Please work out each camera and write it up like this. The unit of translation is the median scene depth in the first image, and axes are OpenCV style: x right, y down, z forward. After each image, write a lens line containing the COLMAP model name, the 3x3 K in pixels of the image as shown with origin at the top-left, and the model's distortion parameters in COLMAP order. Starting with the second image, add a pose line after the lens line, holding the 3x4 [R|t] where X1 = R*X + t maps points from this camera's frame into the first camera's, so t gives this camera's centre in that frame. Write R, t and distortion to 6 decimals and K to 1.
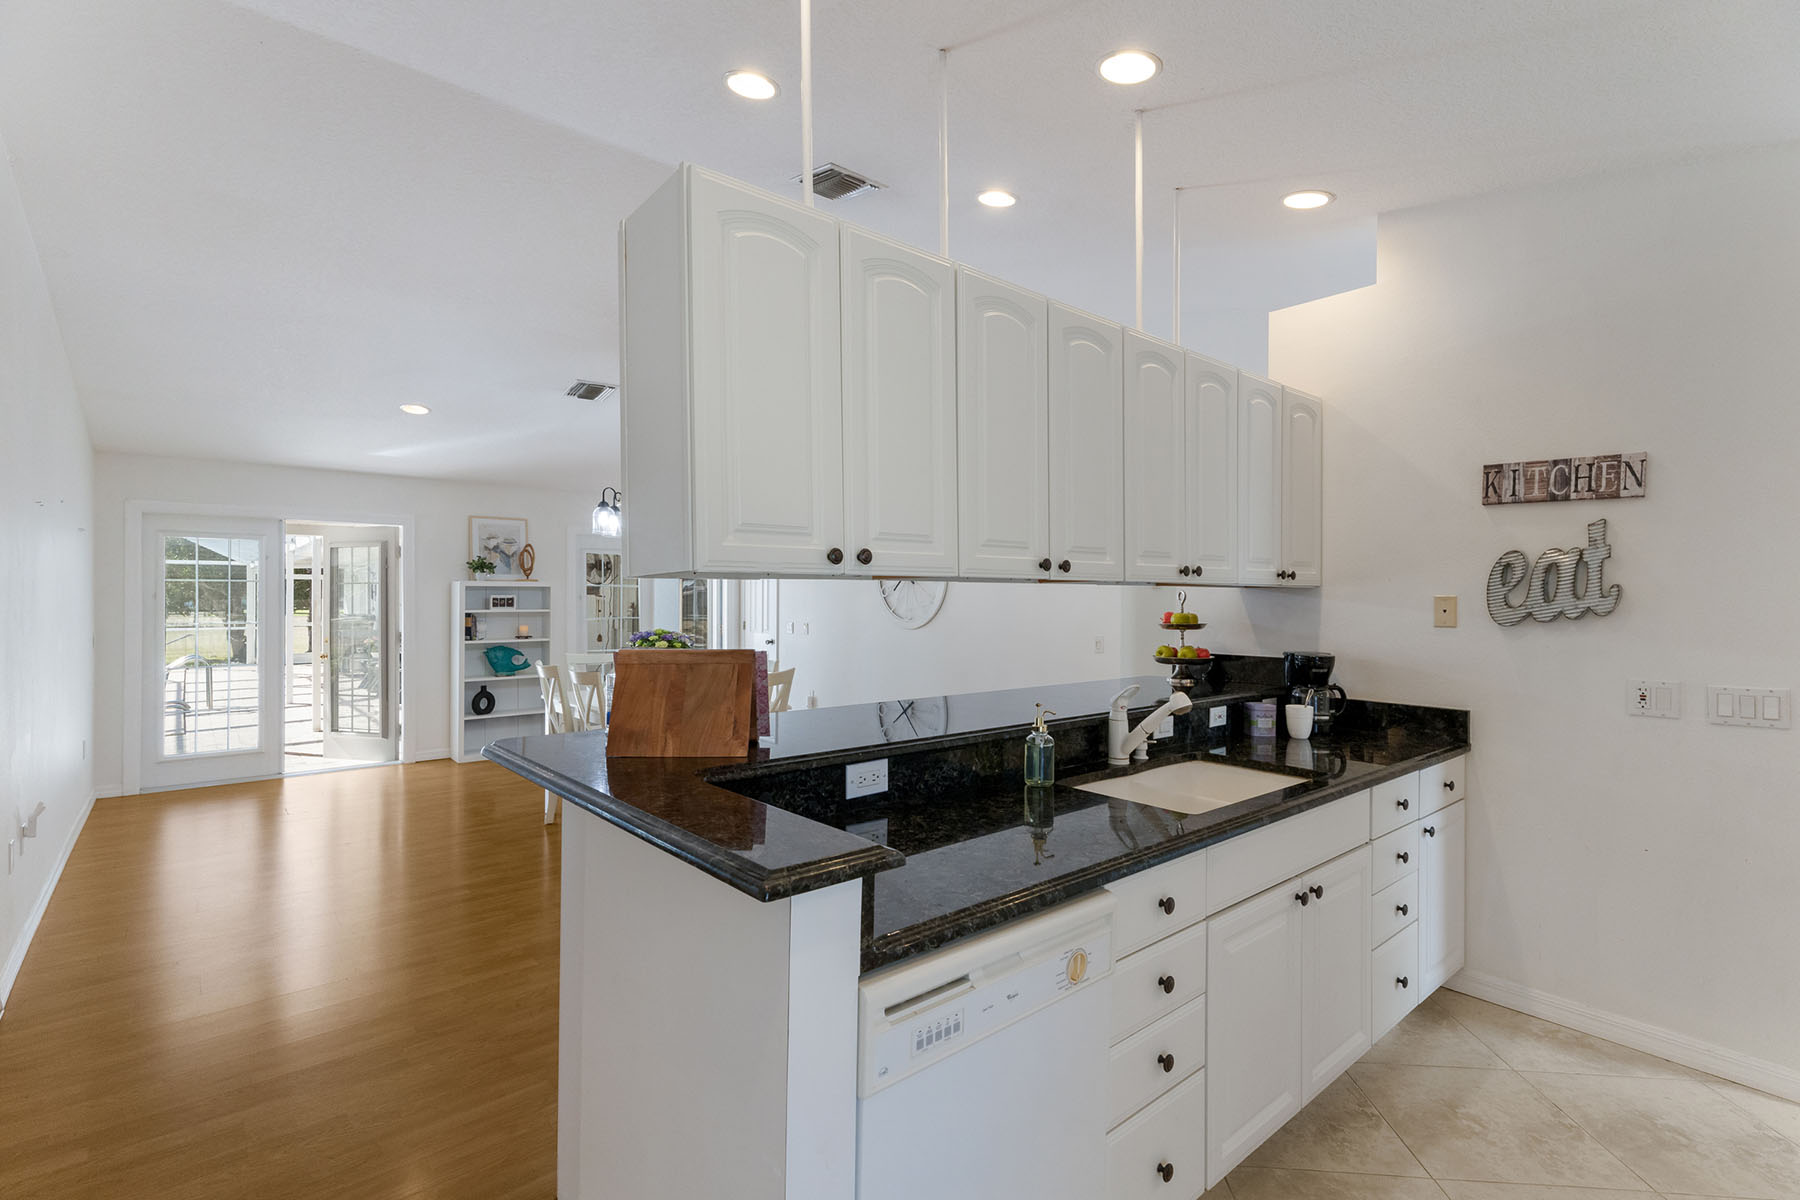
lens RADIAL K [[836.3, 0, 900.0], [0, 836.3, 600.0], [0, 0, 1]] dist [0.000063, 0.000001]
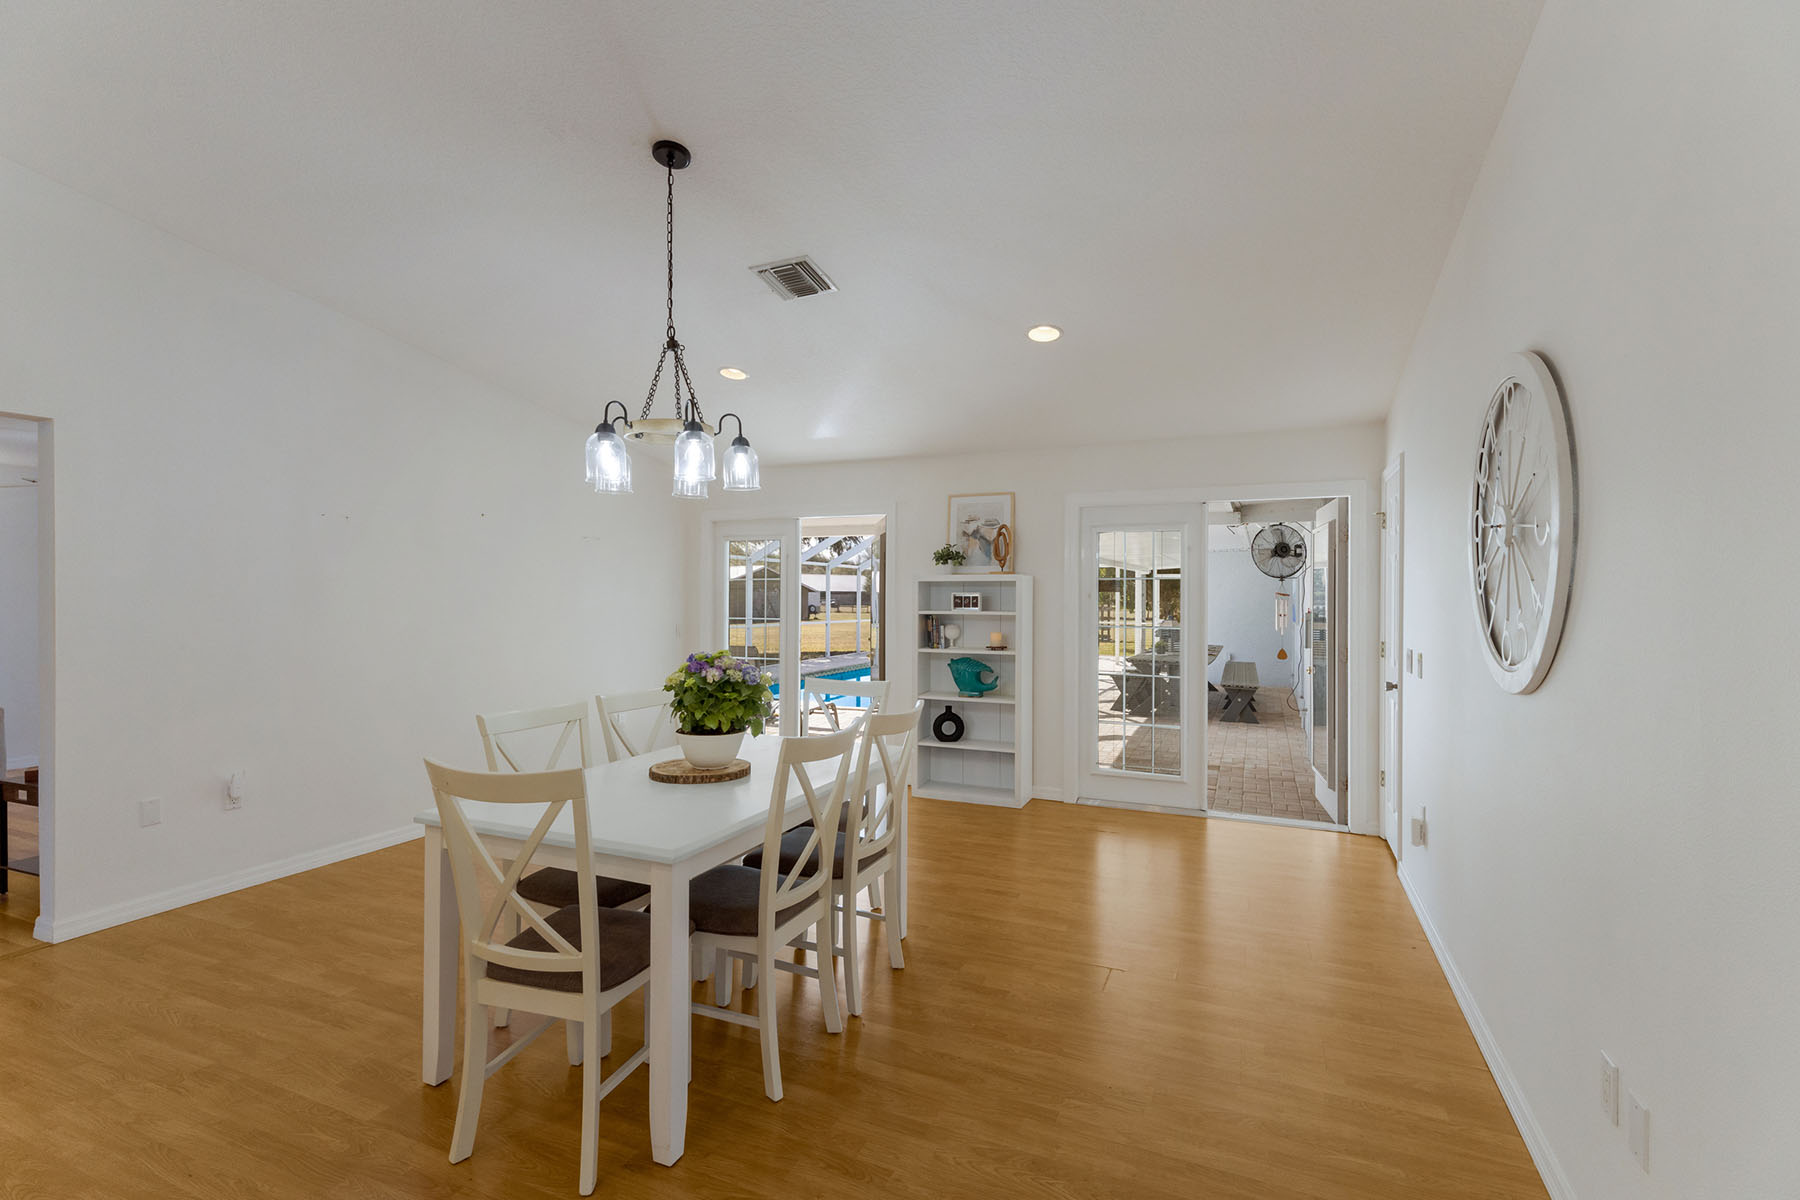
lens RADIAL K [[753.0, 0, 900.0], [0, 753.0, 600.0], [0, 0, 1]] dist [0.000157, 0.000001]
pose [[0.466309, 0.009072, -0.884575, 0.114801], [-0.004391, 0.999959, 0.007941, -0.004177], [0.884611, 0.000181, 0.466330, 0.616206]]
